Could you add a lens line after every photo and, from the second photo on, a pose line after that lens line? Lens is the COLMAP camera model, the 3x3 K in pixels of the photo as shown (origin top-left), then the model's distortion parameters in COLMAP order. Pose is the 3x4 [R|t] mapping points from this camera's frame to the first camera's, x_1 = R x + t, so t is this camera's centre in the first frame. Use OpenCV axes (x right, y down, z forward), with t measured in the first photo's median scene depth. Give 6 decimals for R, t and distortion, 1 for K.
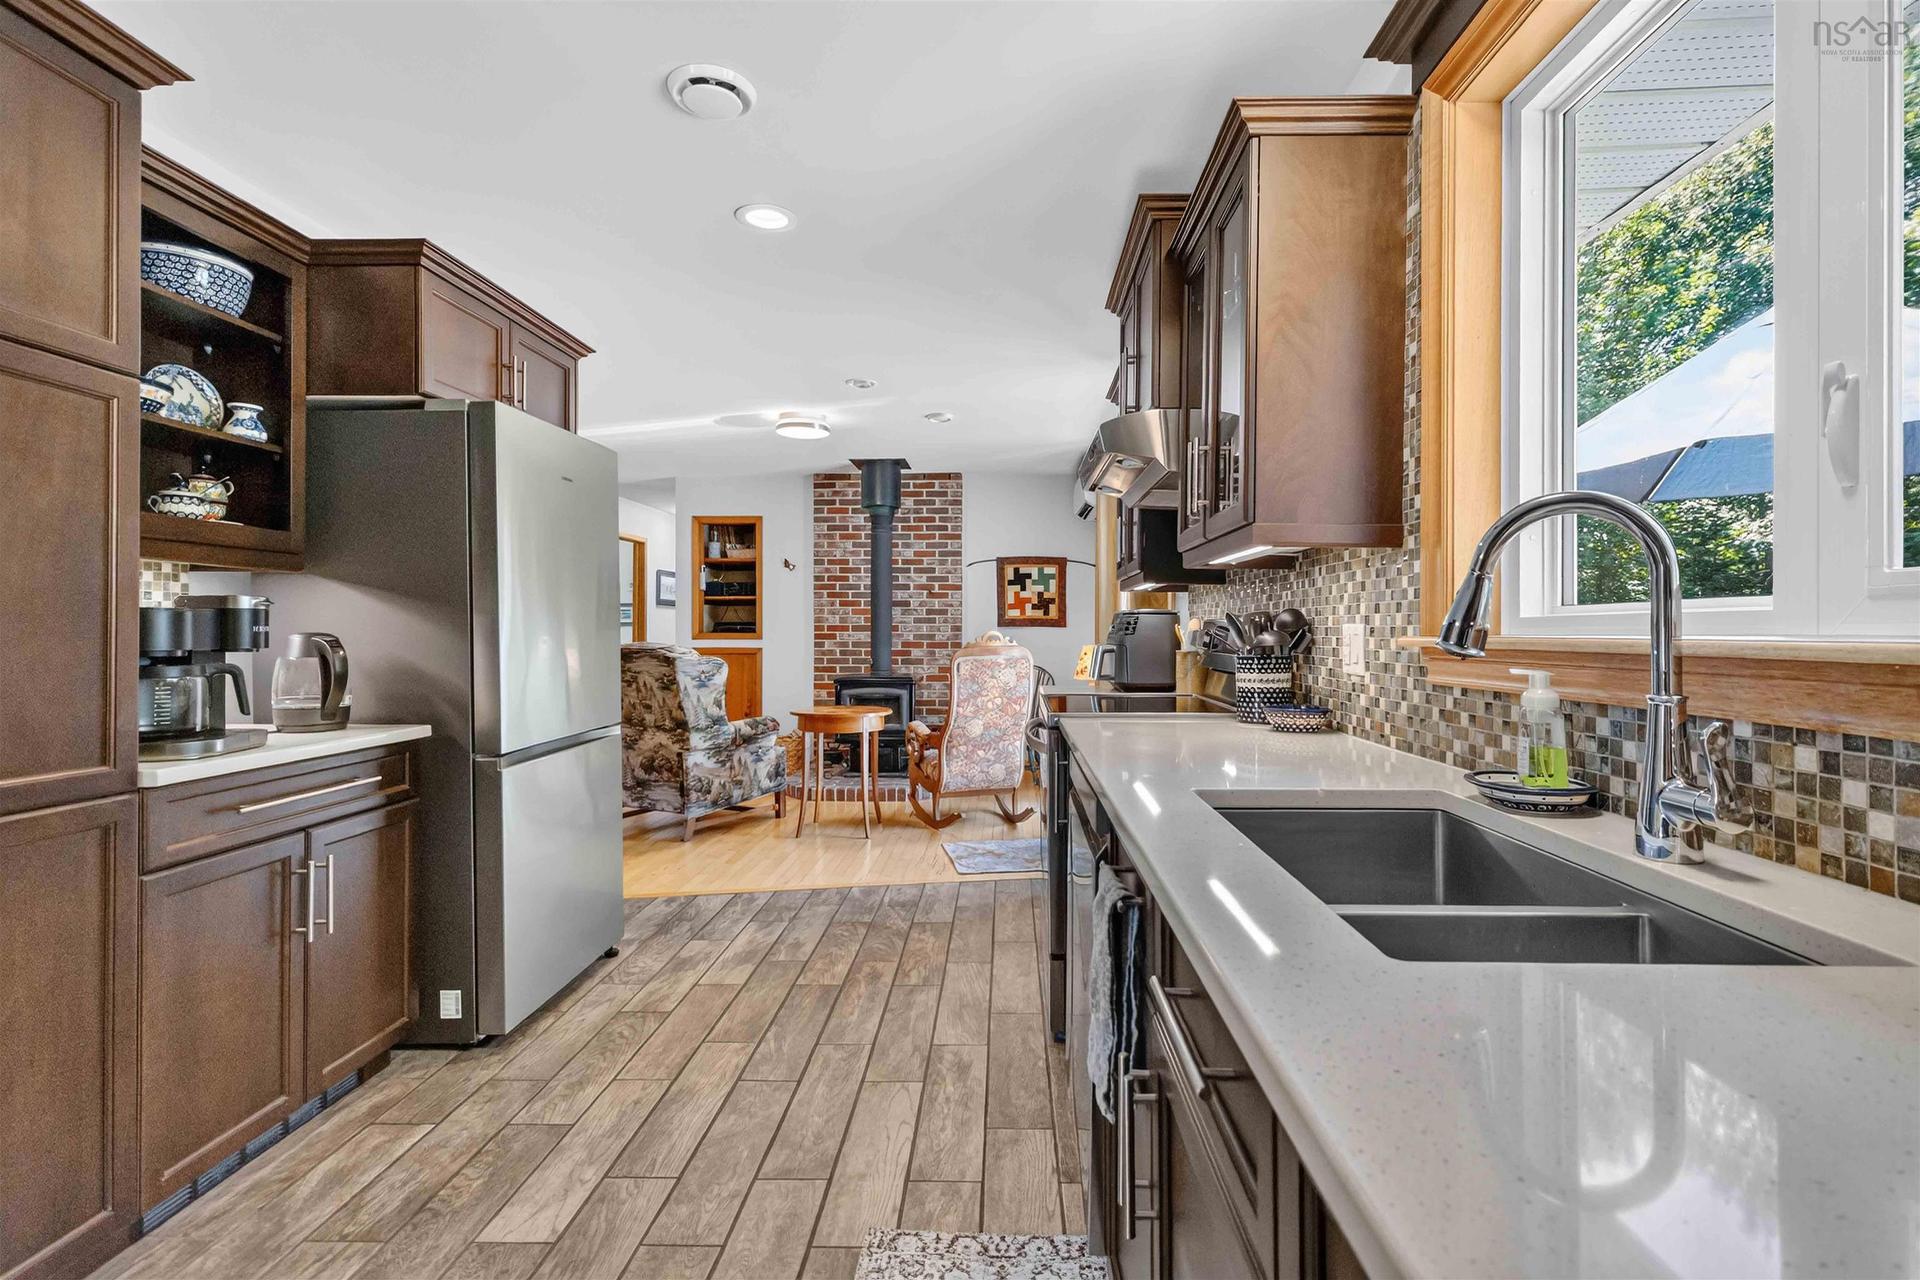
lens RADIAL K [[875.8, 0, 963.6], [0, 875.8, 629.9], [0, 0, 1]] dist [-0.004279, 0.000288]
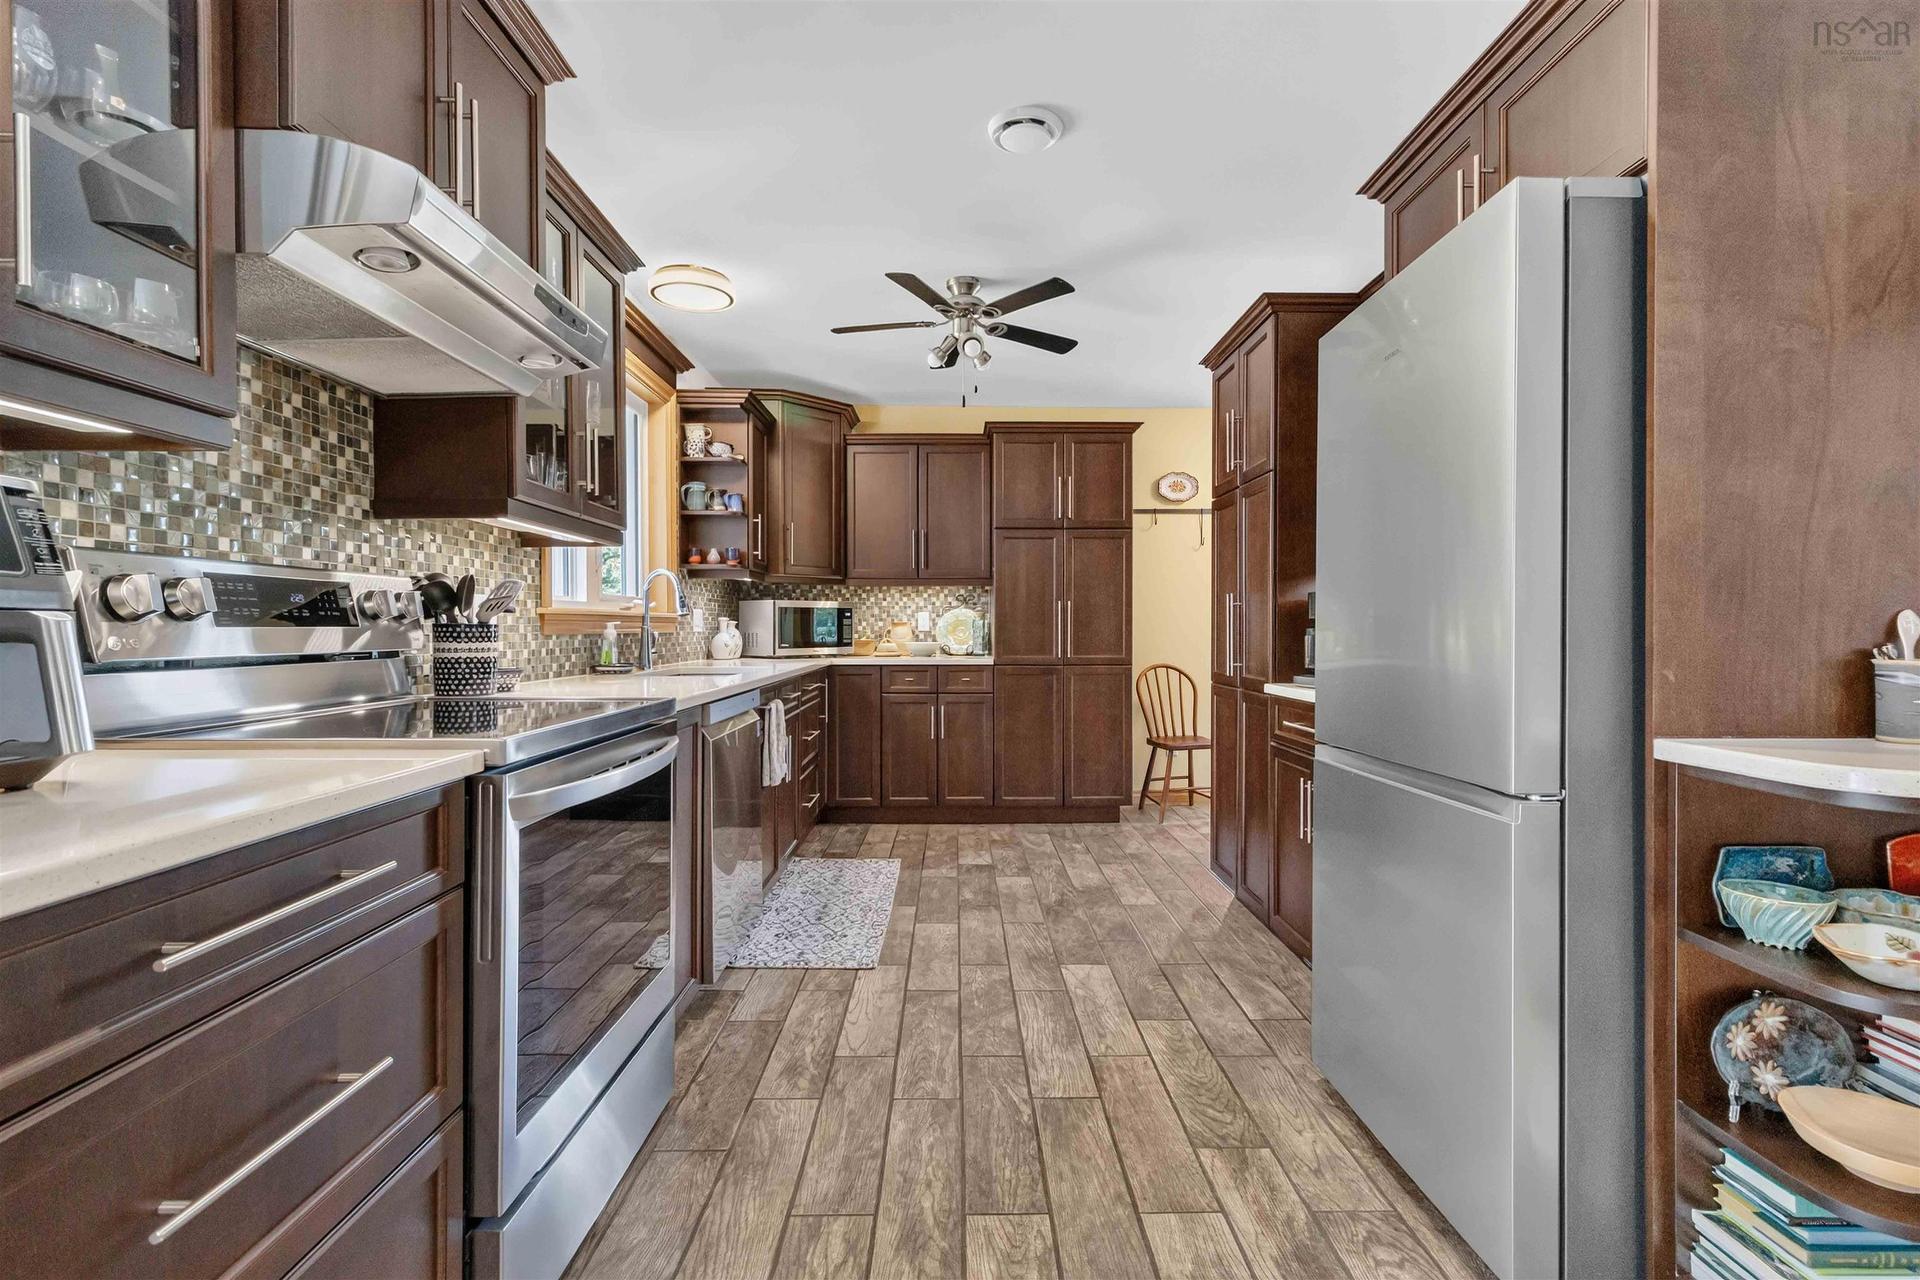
lens RADIAL K [[875.8, 0, 959.4], [0, 875.8, 631.1], [0, 0, 1]] dist [-0.004279, 0.000288]
pose [[-0.998458, -0.002153, -0.055466, -0.136750], [-0.002413, 0.999986, 0.004628, 0.032847], [0.055455, 0.004755, -0.998450, 2.077040]]
